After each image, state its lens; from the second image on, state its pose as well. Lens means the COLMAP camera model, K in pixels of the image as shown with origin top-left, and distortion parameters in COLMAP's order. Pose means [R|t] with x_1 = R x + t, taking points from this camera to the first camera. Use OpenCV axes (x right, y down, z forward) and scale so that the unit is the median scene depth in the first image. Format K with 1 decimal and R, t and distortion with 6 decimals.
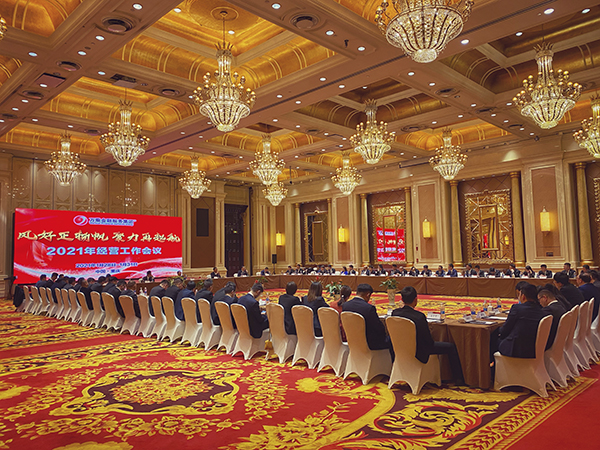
lens RADIAL K [[450.5, 0, 300.8], [0, 450.5, 225.0], [0, 0, 1]] dist [0.003435, -0.001522]
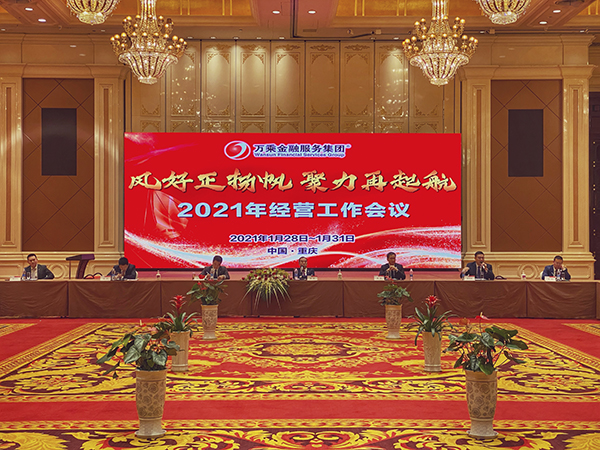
lens RADIAL K [[901.6, 0, 298.9], [0, 901.6, 222.2], [0, 0, 1]] dist [0.125667, 0.000000]
pose [[0.715680, 0.013600, -0.698296, 0.264381], [0.036166, 0.997747, 0.056498, 0.015165], [0.697492, -0.065689, 0.713576, 0.298906]]
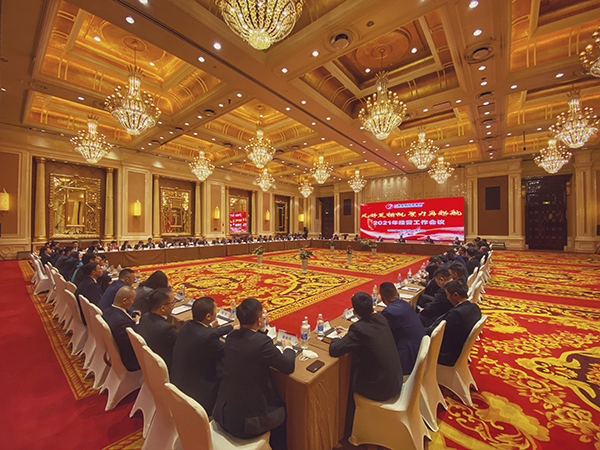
lens RADIAL K [[242.4, 0, 295.8], [0, 242.4, 225.1], [0, 0, 1]] dist [0.000948, 0.000043]
pose [[0.099524, 0.008404, -0.995000, 0.452995], [0.070017, 0.997426, 0.015428, 0.023080], [0.992569, -0.071202, 0.098679, 0.485728]]
